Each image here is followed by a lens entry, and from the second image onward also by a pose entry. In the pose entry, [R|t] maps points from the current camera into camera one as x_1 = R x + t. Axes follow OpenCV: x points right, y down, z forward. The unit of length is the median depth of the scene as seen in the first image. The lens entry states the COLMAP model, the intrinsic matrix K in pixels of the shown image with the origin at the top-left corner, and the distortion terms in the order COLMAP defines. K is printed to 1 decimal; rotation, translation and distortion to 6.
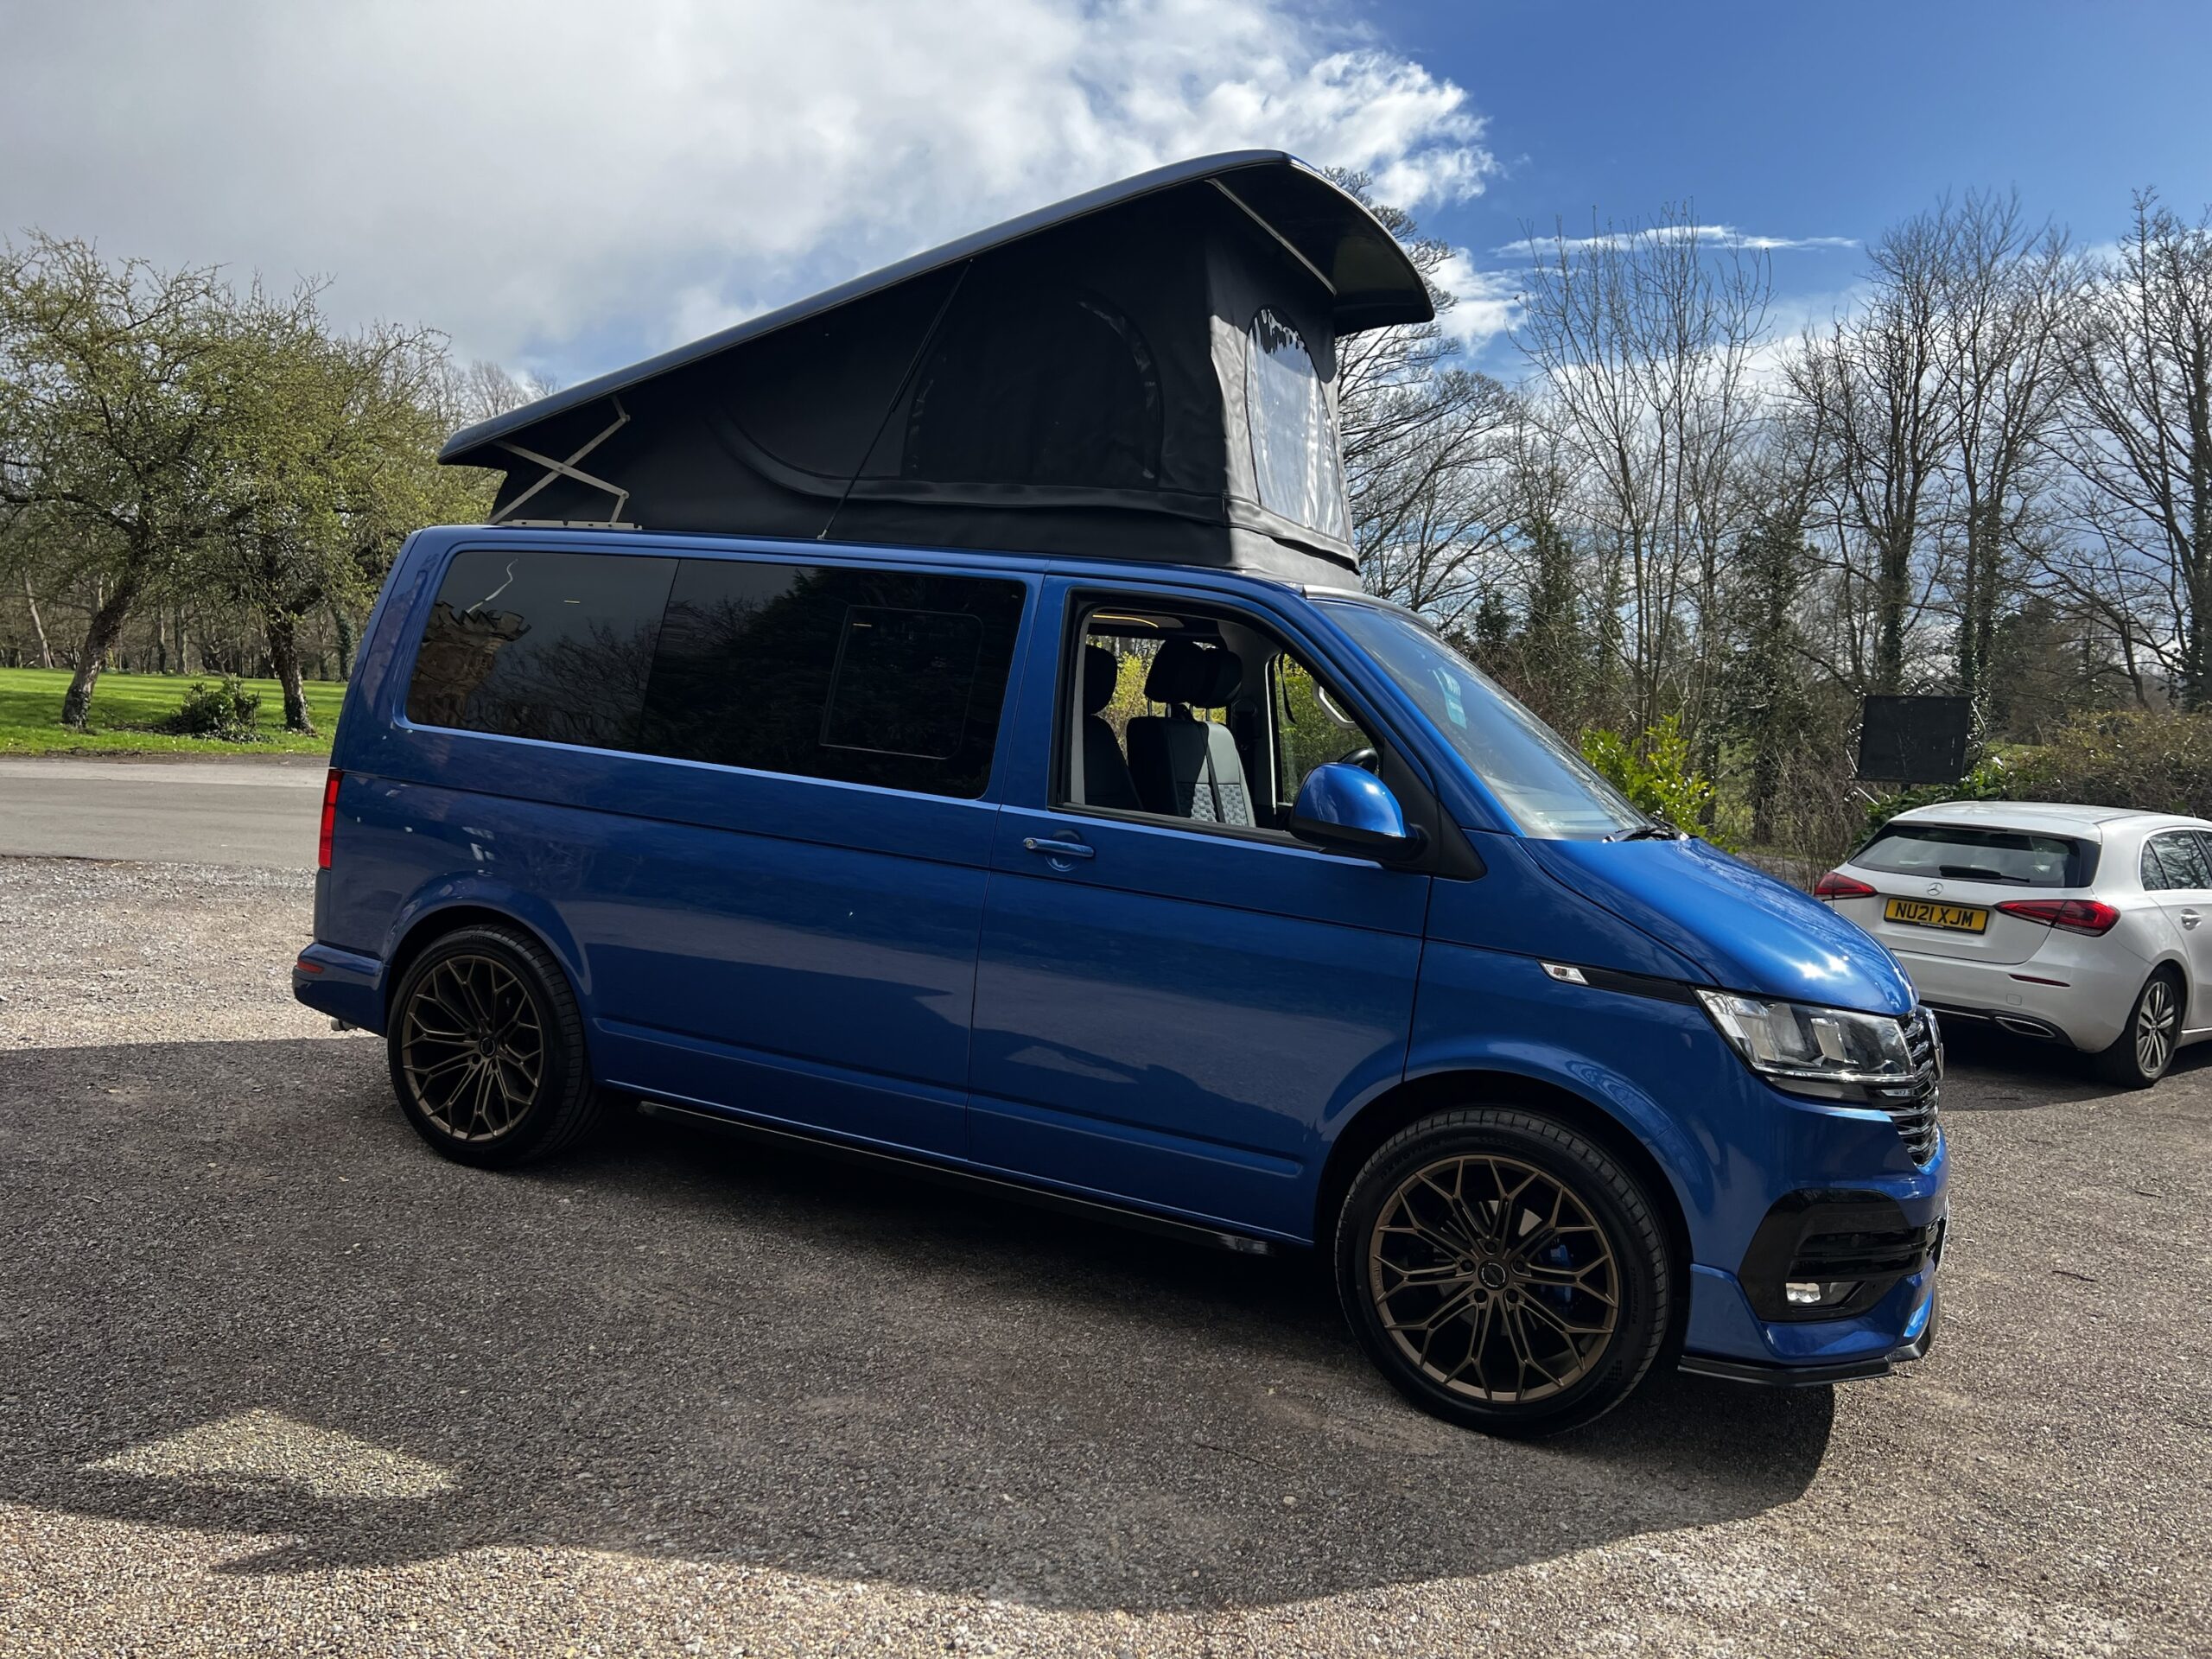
lens RADIAL K [[1672.8, 0, 1144.3], [0, 1672.8, 830.3], [0, 0, 1]] dist [0.020803, -0.001793]
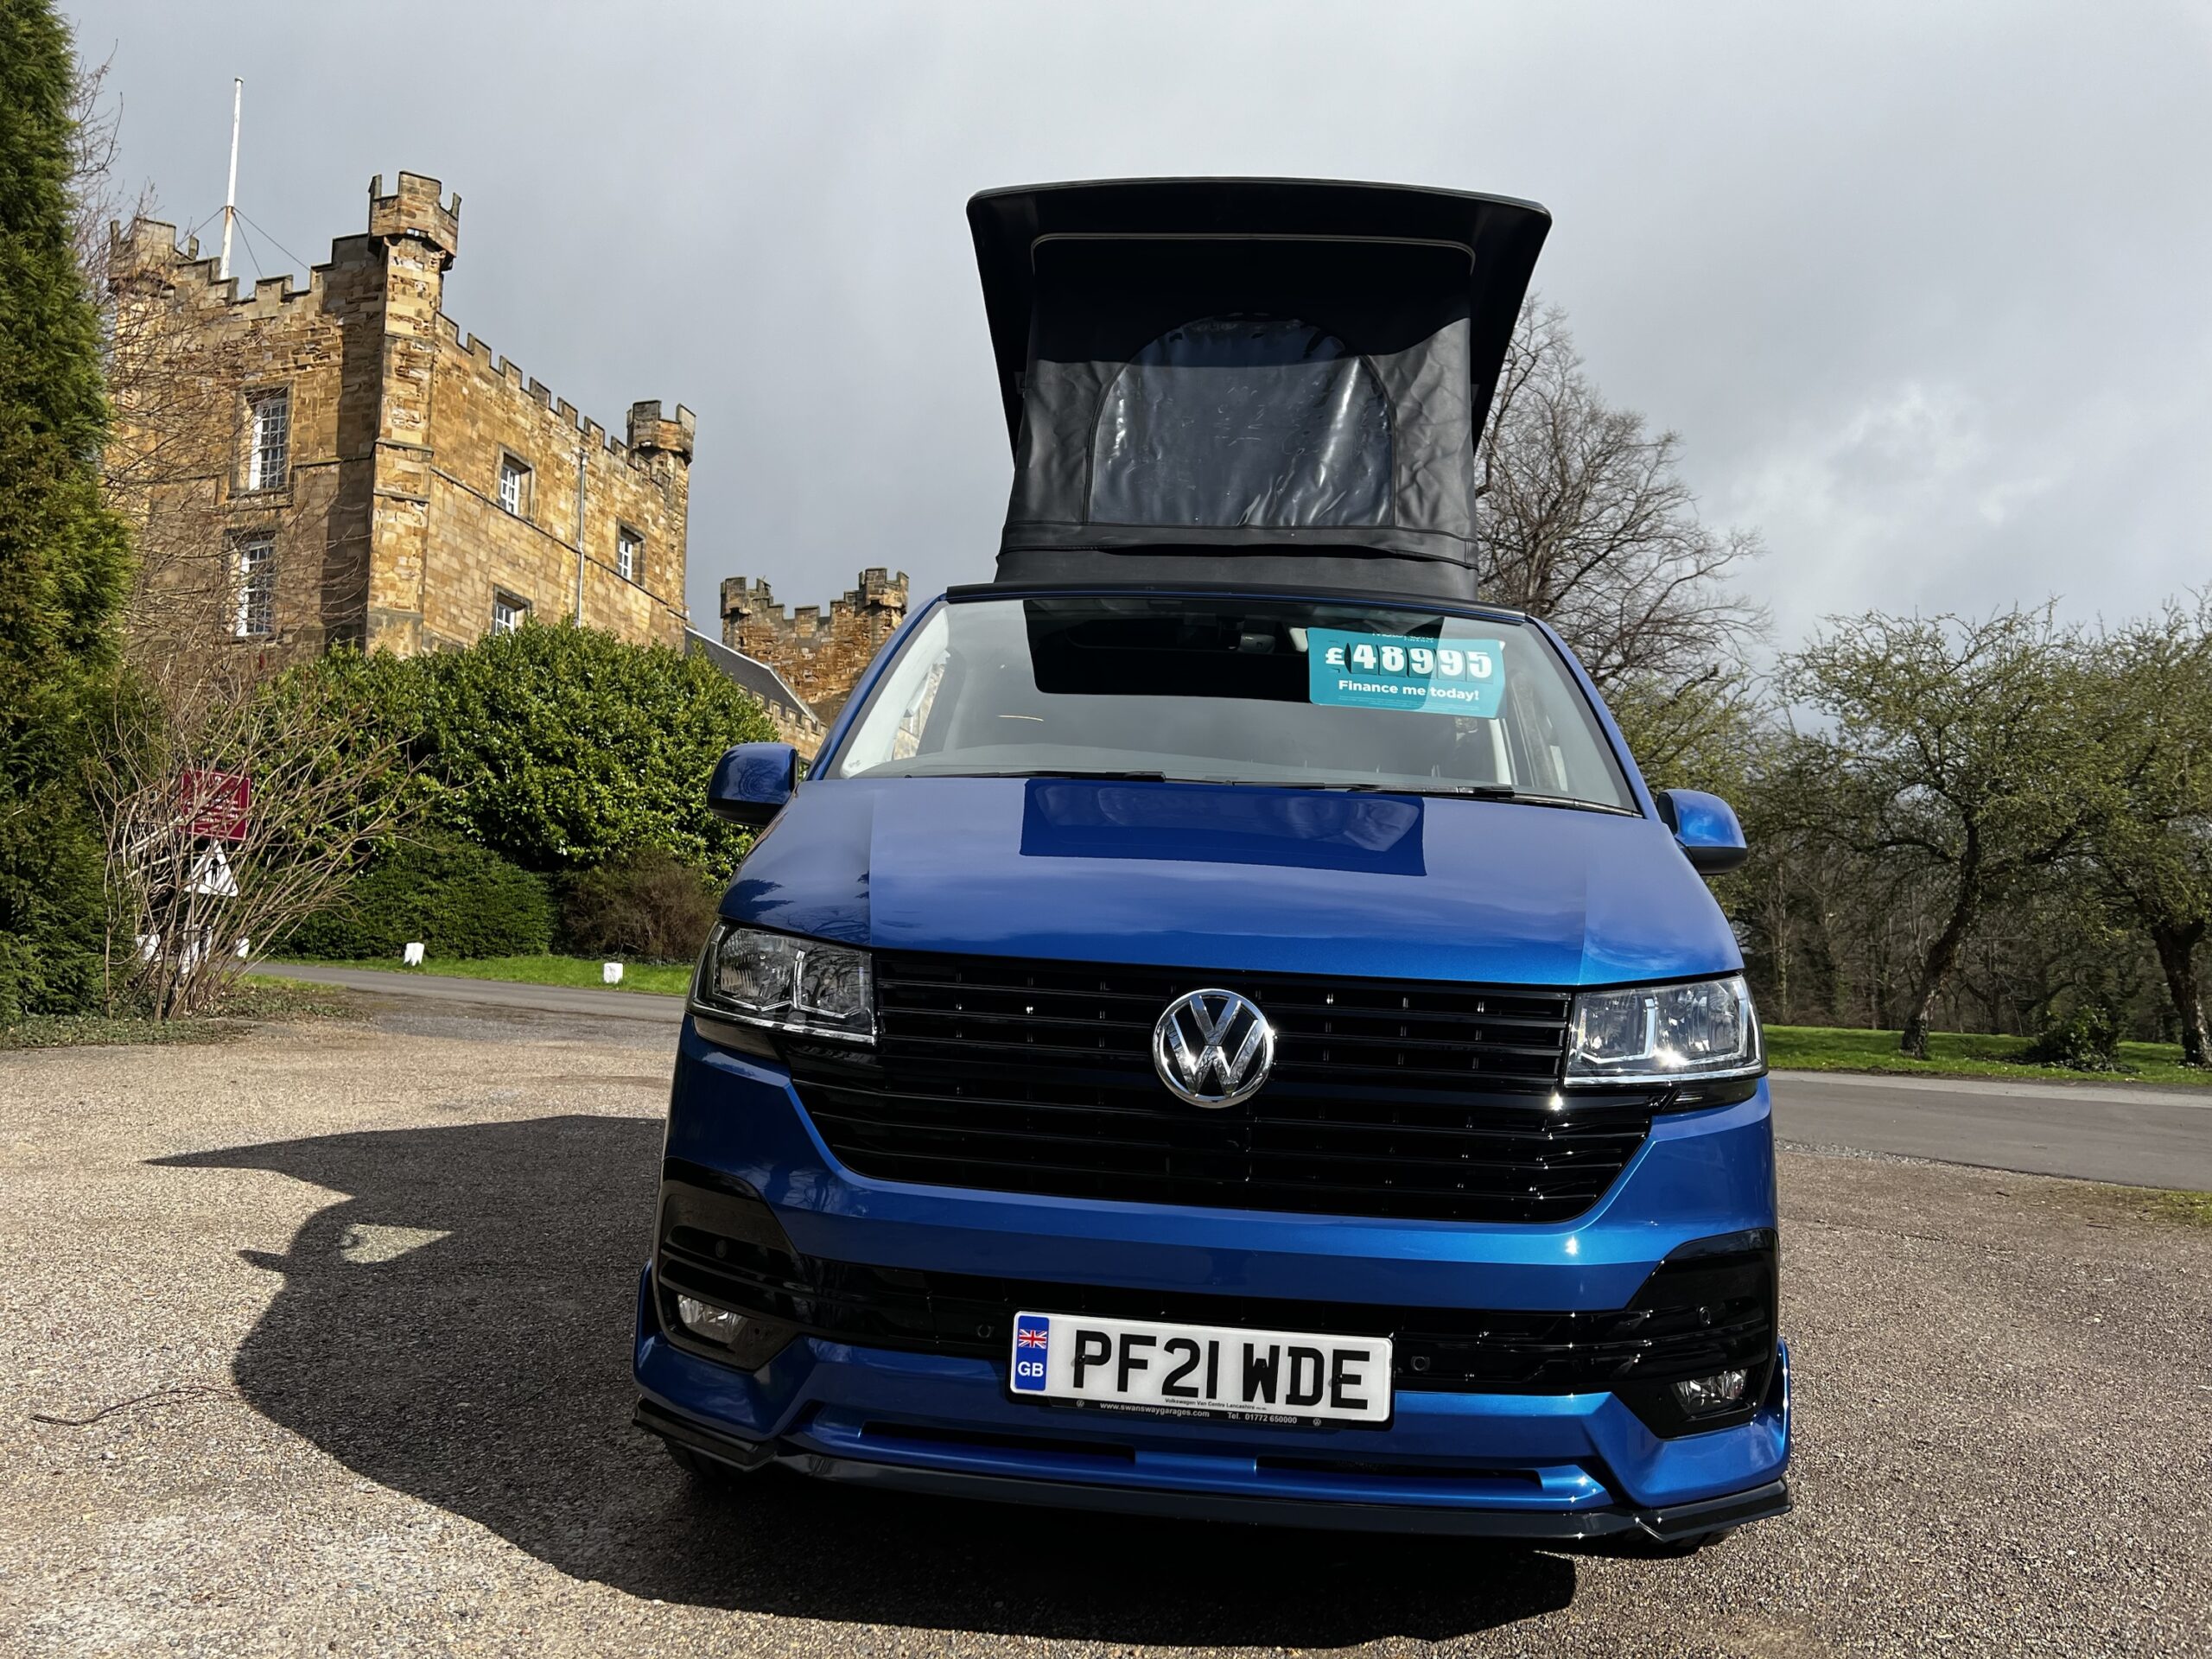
lens RADIAL K [[1676.5, 0, 1104.8], [0, 1676.5, 855.7], [0, 0, 1]] dist [0.051672, -0.052590]
pose [[0.355466, -0.130964, -0.925469, 1.332236], [-0.071694, 0.983398, -0.166698, 0.215200], [0.931936, 0.125606, 0.340175, 1.015214]]
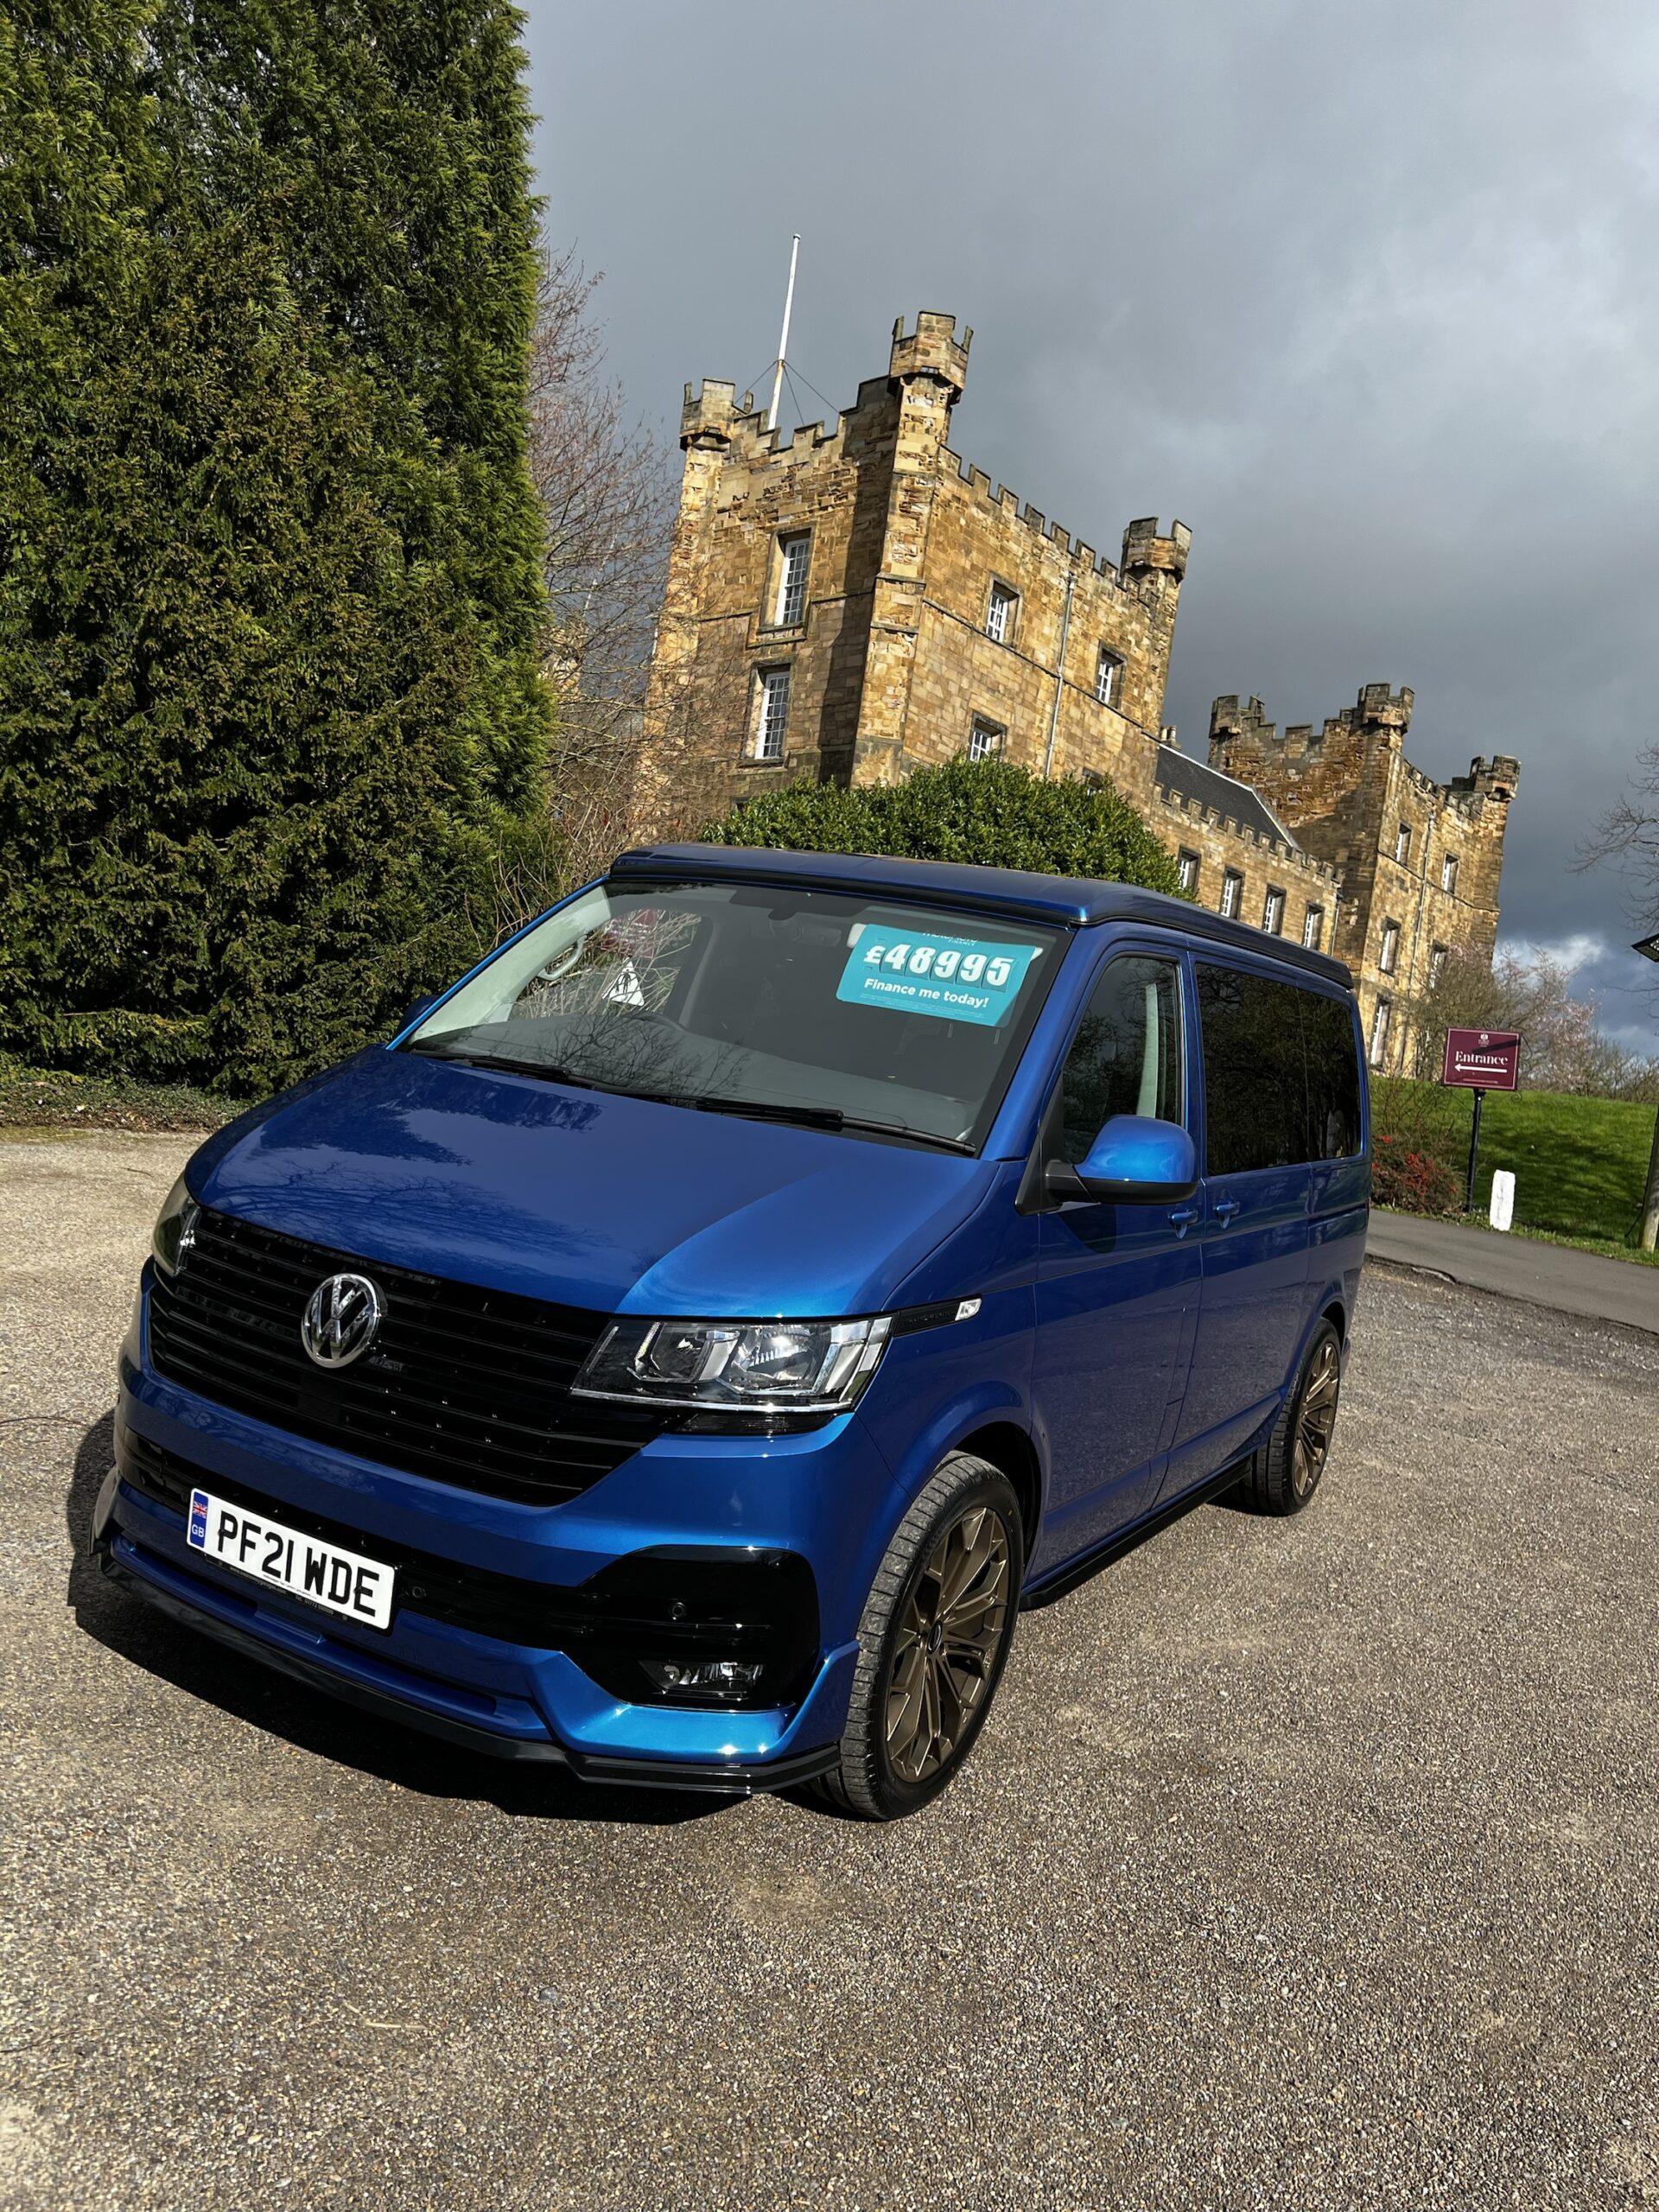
lens RADIAL K [[1677.5, 0, 797.6], [0, 1677.5, 1130.3], [0, 0, 1]] dist [0.054856, -0.076849]
pose [[-0.099032, -0.028949, -0.994663, 1.585030], [-0.208627, 0.977965, -0.007691, 0.013140], [0.972968, 0.206752, -0.102889, 1.674005]]
